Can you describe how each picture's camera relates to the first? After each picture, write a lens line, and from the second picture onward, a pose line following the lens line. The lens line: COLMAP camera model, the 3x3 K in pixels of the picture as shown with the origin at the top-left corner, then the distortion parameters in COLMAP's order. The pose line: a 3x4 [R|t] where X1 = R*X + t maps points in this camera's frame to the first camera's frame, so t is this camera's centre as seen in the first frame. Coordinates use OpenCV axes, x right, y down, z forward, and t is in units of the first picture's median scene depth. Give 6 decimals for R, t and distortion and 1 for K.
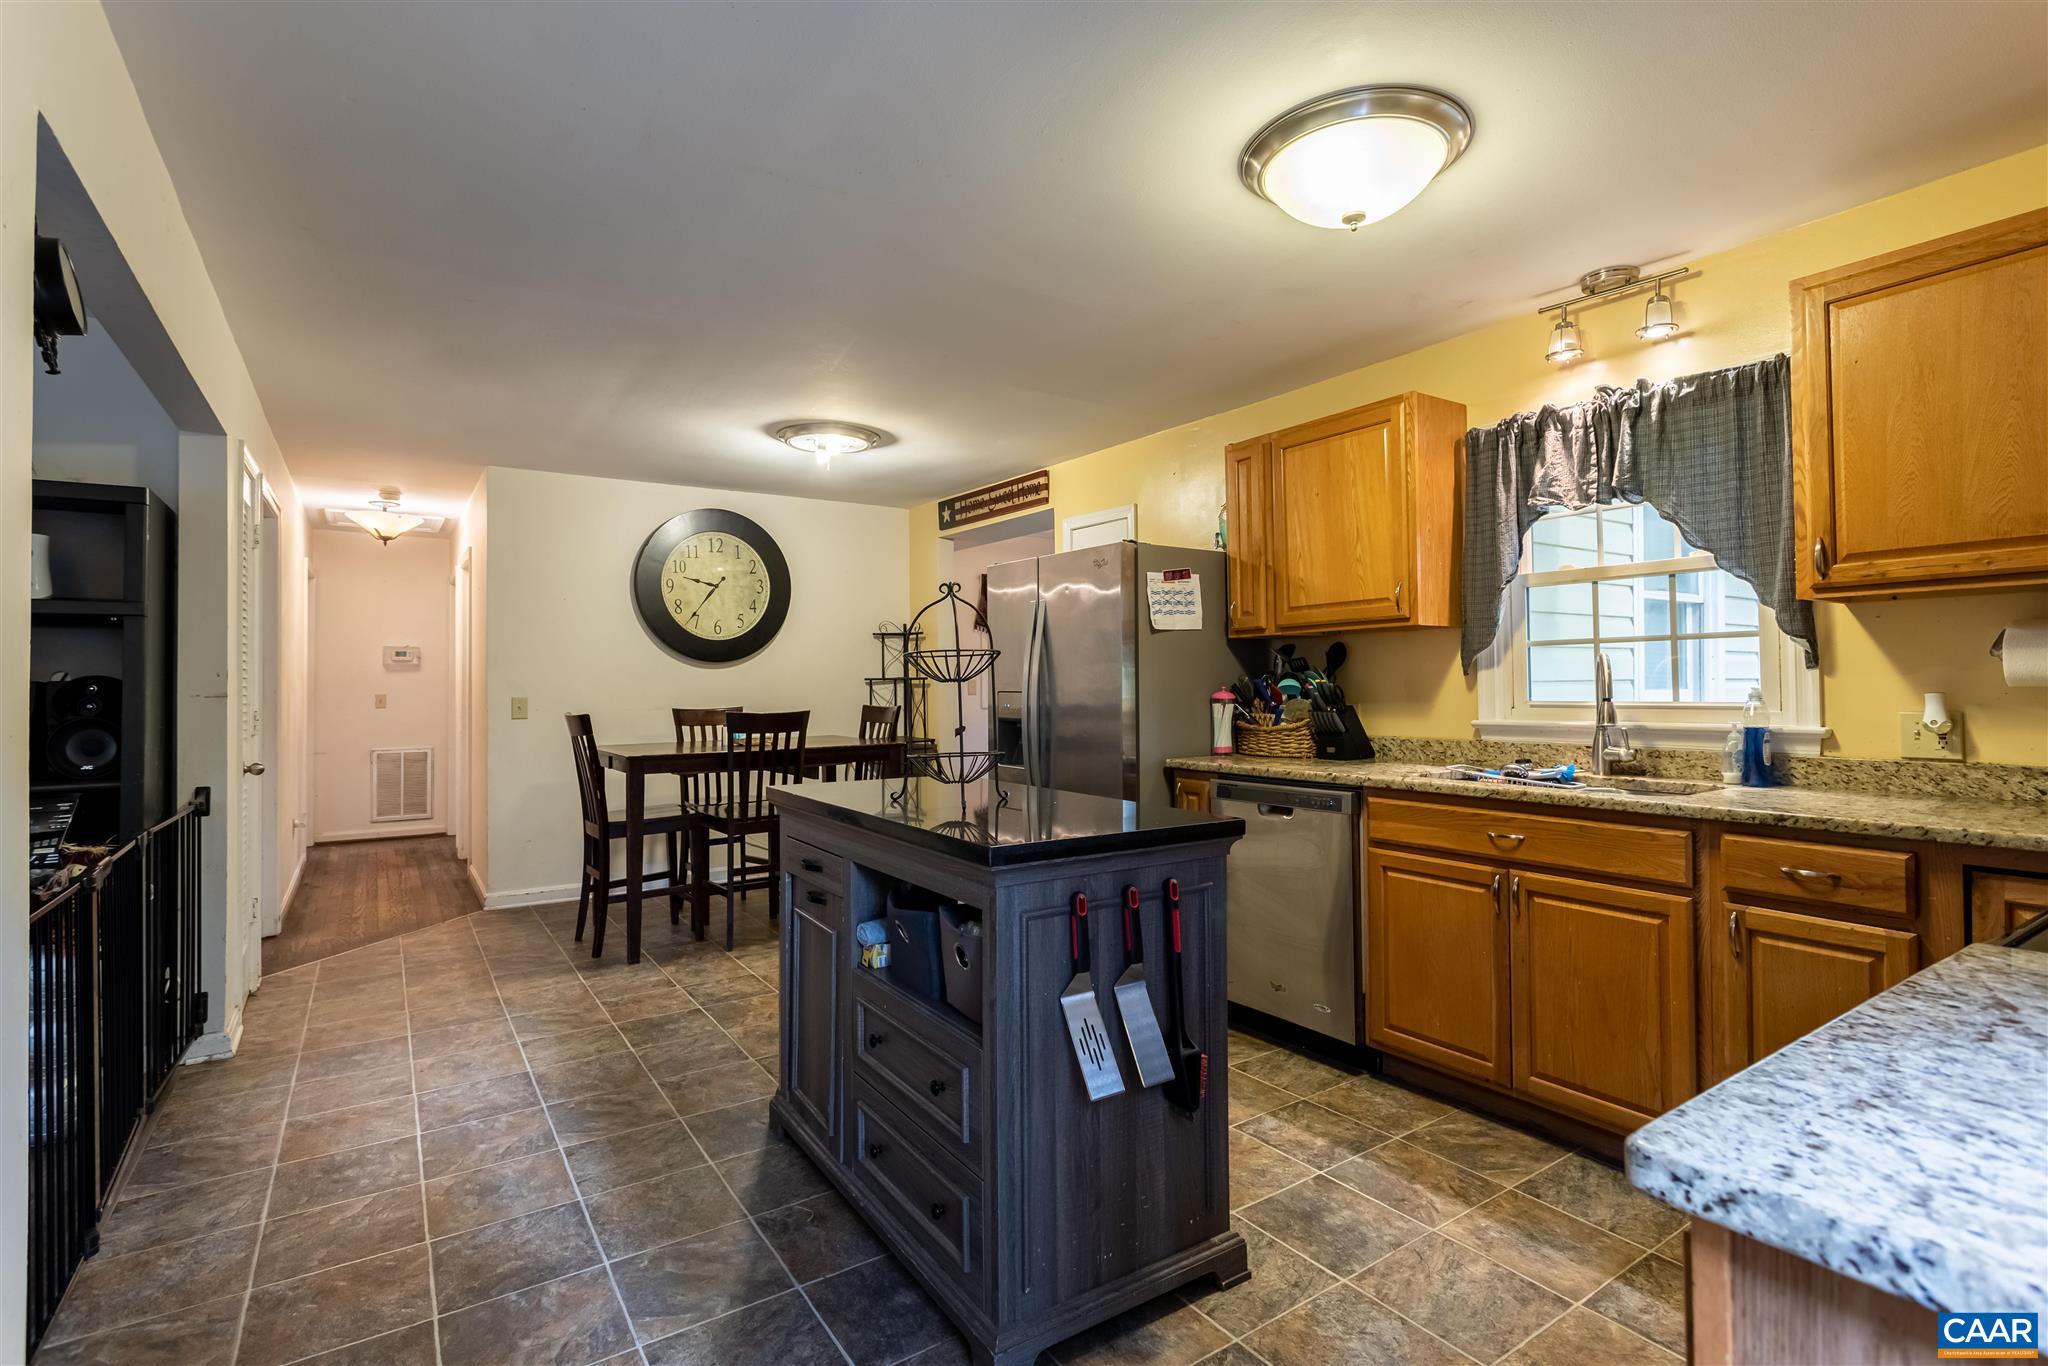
lens RADIAL K [[970.0, 0, 1037.2], [0, 970.0, 666.7], [0, 0, 1]] dist [-0.002446, 0.001489]
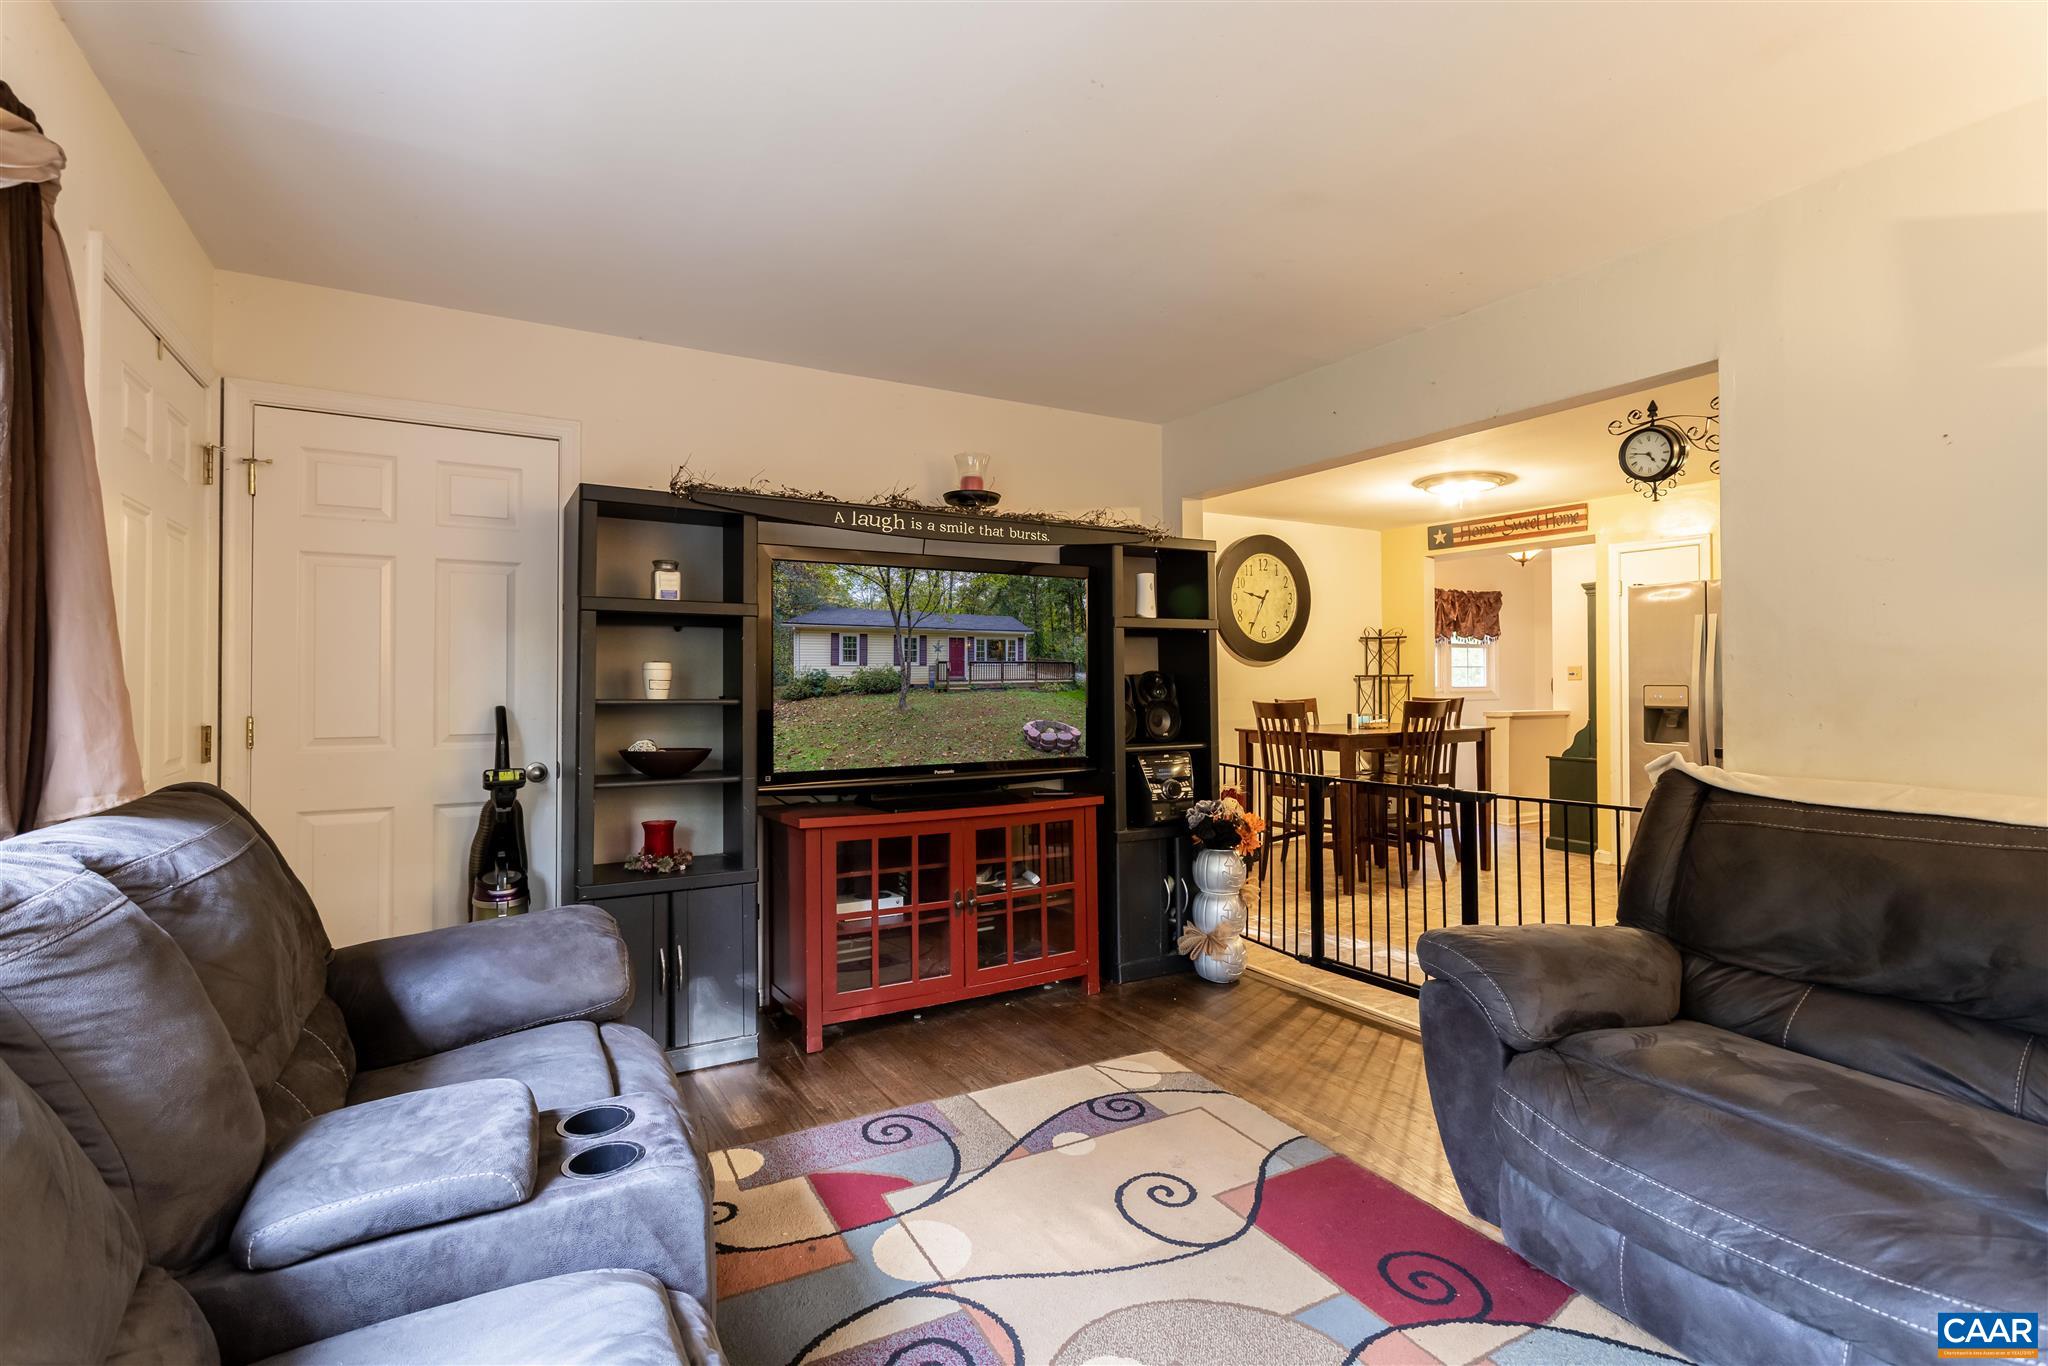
lens RADIAL K [[970.0, 0, 1032.7], [0, 970.0, 669.1], [0, 0, 1]] dist [-0.002446, 0.001489]
pose [[0.997154, 0.001822, -0.075366, -0.902267], [-0.001526, 0.999991, 0.003976, 0.000254], [0.075372, -0.003849, 0.997148, -0.393821]]
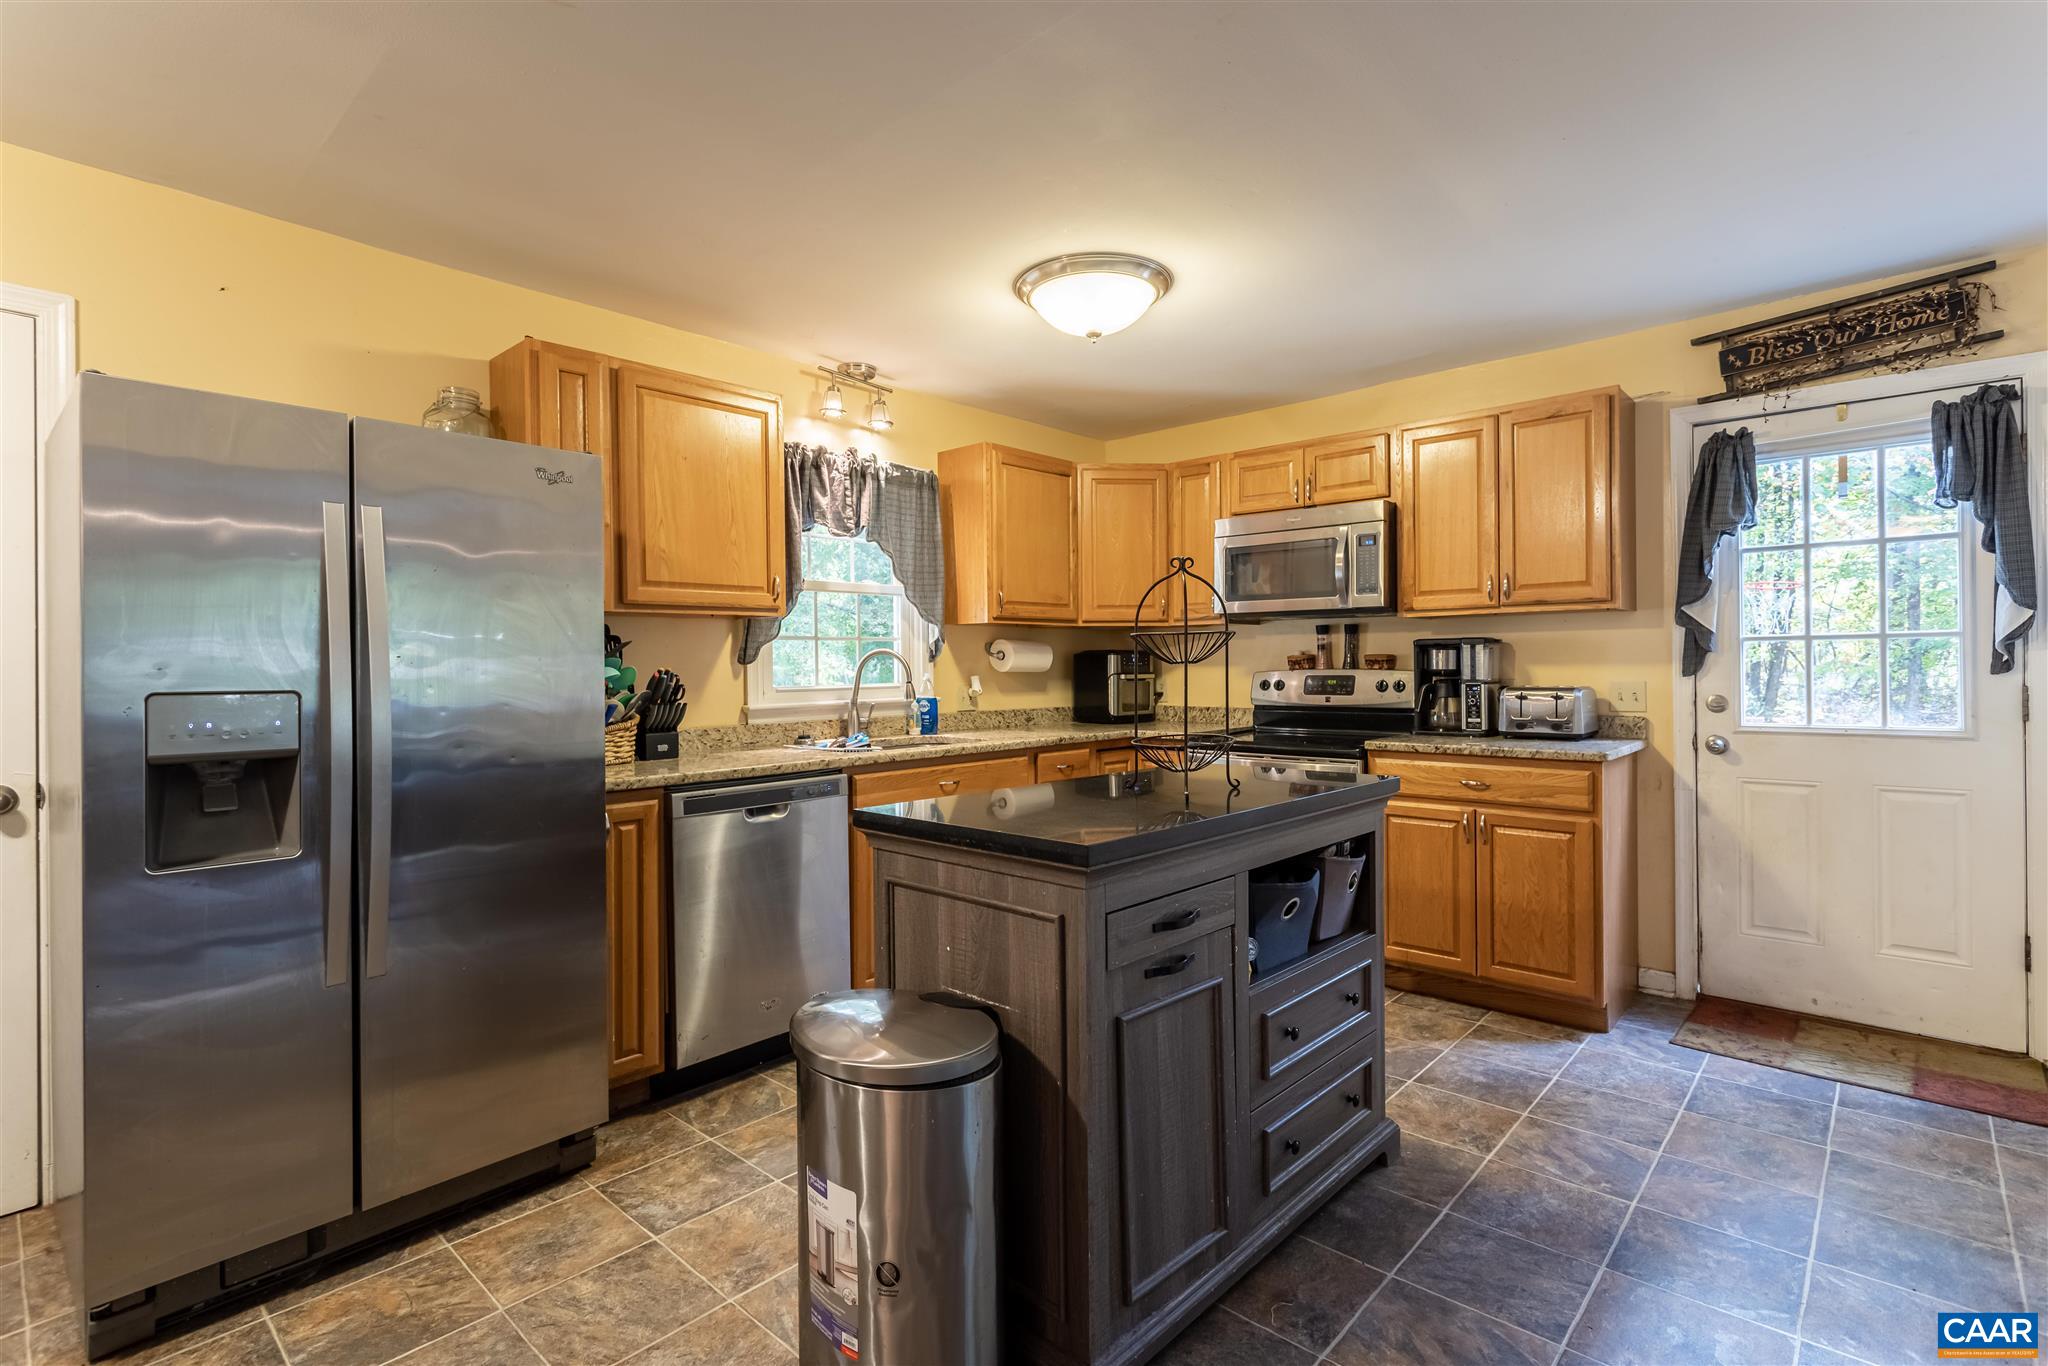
lens RADIAL K [[970.0, 0, 995.8], [0, 970.0, 667.5], [0, 0, 1]] dist [-0.002446, 0.001489]
pose [[-0.214287, 0.006738, 0.976748, -0.625530], [-0.007467, 0.999936, -0.008536, 0.018165], [-0.976742, -0.009122, -0.214223, 0.901067]]
